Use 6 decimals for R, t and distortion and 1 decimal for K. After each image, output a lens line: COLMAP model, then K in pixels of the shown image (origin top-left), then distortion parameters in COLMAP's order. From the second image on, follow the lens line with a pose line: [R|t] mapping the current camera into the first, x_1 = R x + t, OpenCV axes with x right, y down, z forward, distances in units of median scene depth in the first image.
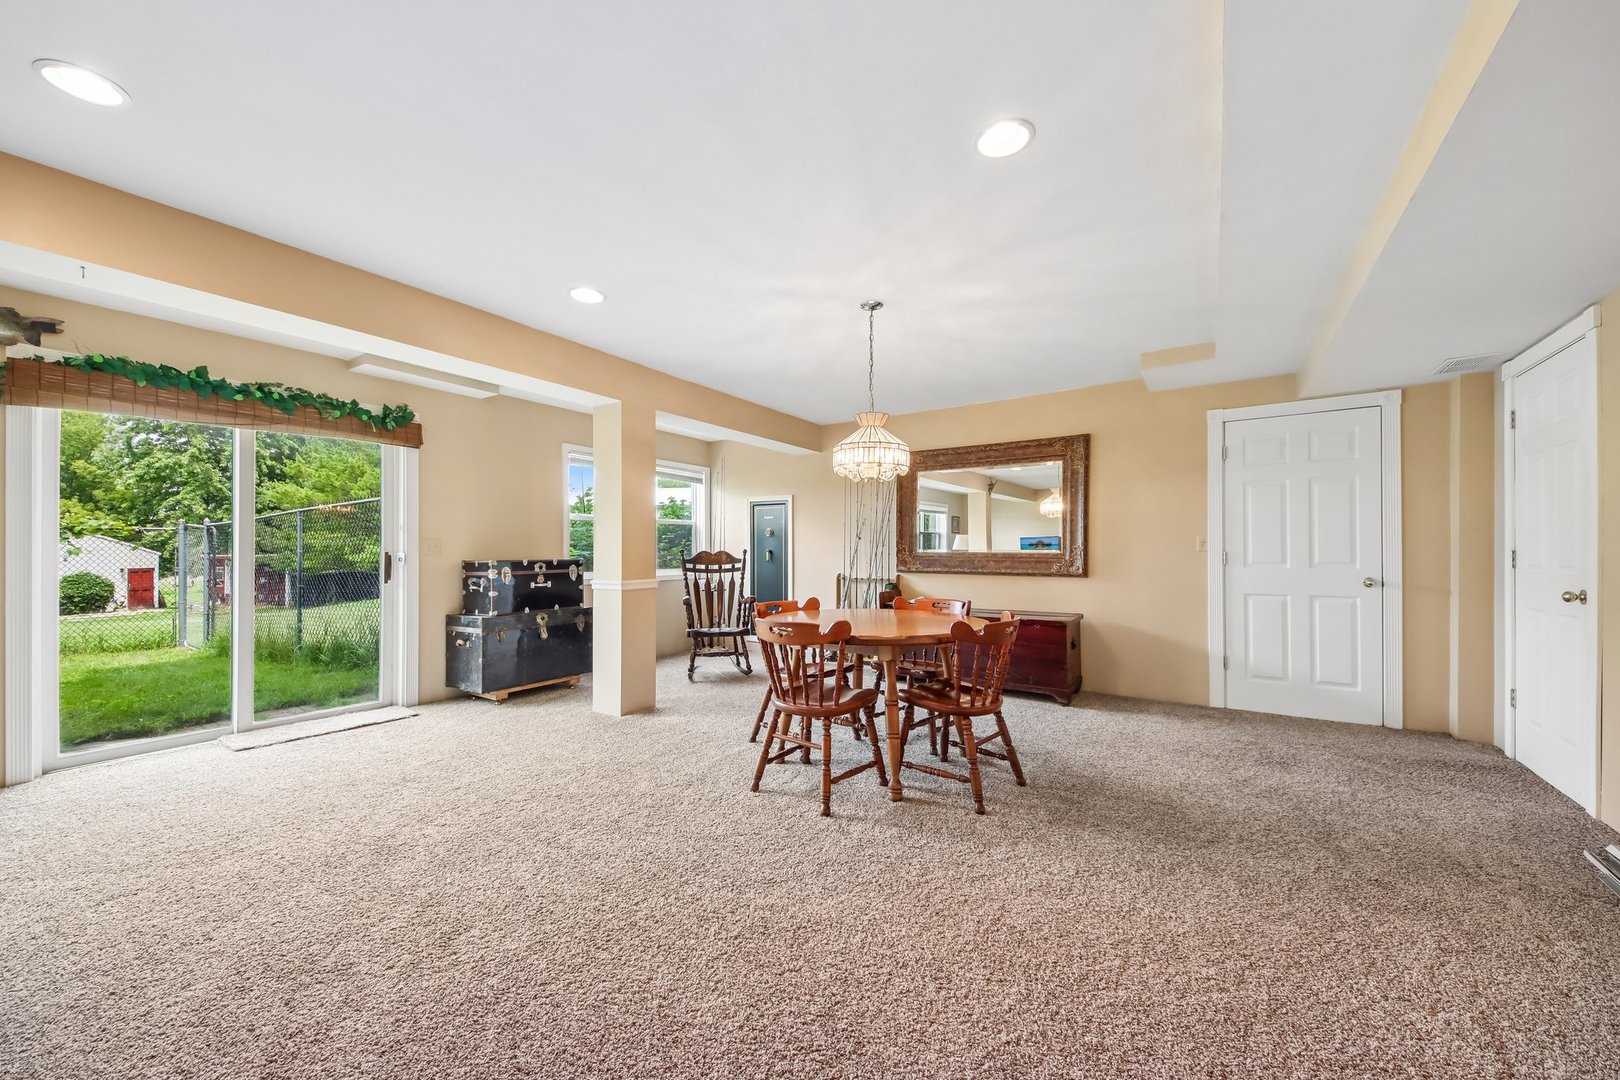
lens RADIAL K [[600.5, 0, 811.8], [0, 600.5, 550.7], [0, 0, 1]] dist [0.019422, -0.015089]
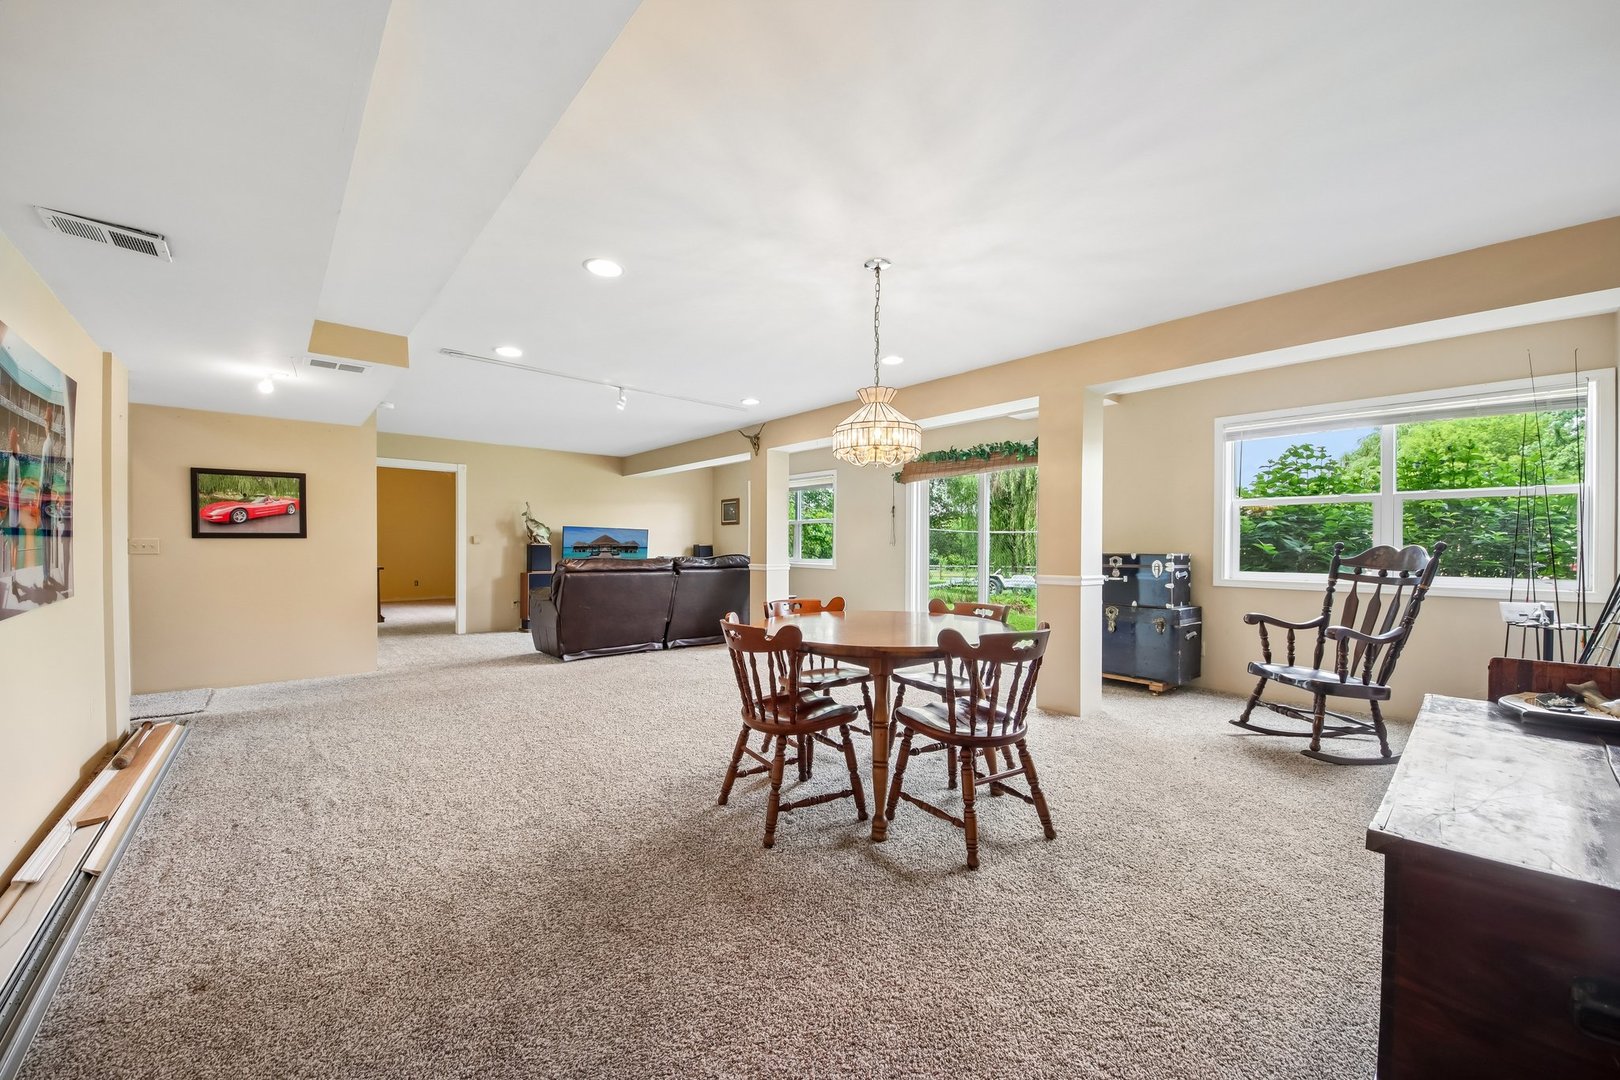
lens RADIAL K [[600.5, 0, 811.8], [0, 600.5, 550.7], [0, 0, 1]] dist [0.019422, -0.015089]
pose [[-0.263612, 0.011319, -0.964562, 0.650193], [0.001463, 0.999935, 0.011335, -0.002532], [0.964628, 0.001577, -0.263611, 0.765202]]
